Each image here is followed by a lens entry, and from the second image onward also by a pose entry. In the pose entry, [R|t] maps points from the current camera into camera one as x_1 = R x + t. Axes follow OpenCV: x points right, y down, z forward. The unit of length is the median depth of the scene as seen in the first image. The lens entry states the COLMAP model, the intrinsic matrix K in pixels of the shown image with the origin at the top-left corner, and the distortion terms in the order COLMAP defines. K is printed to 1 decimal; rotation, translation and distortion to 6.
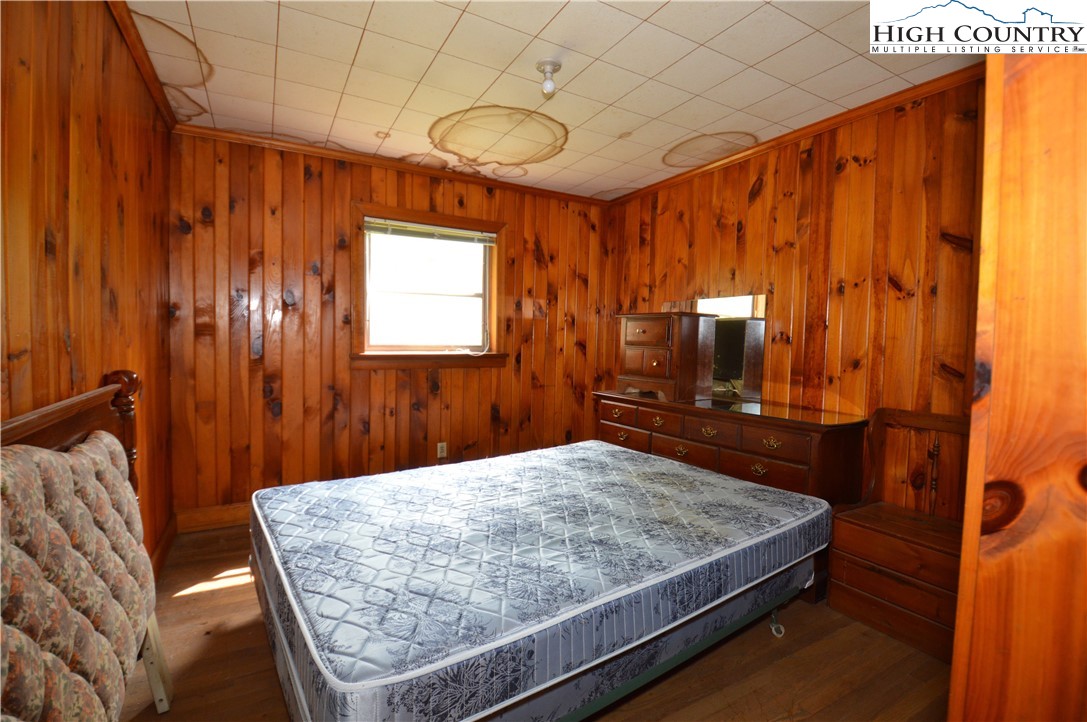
lens RADIAL K [[488.0, 0, 543.5], [0, 488.0, 361.0], [0, 0, 1]] dist [-0.029585, -0.000156]
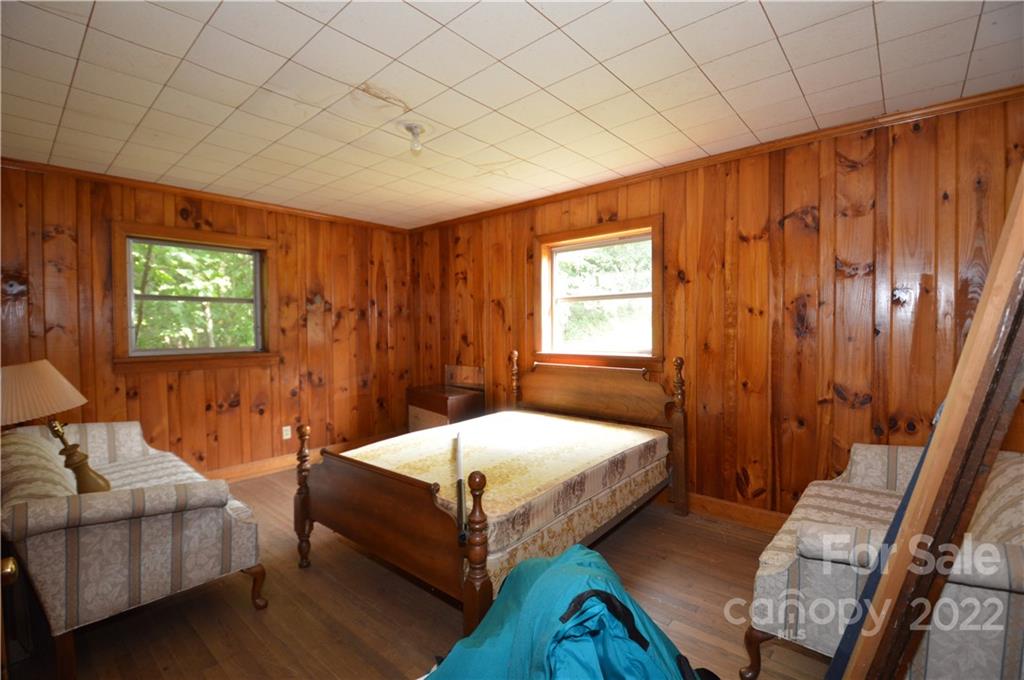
lens RADIAL K [[459.7, 0, 512.0], [0, 459.7, 340.0], [0, 0, 1]] dist [-0.029585, -0.000156]
pose [[0.328489, 0.011666, -0.944436, 0.631741], [-0.033974, 0.999423, 0.000529, -0.039651], [0.943897, 0.031912, 0.328695, 0.462234]]
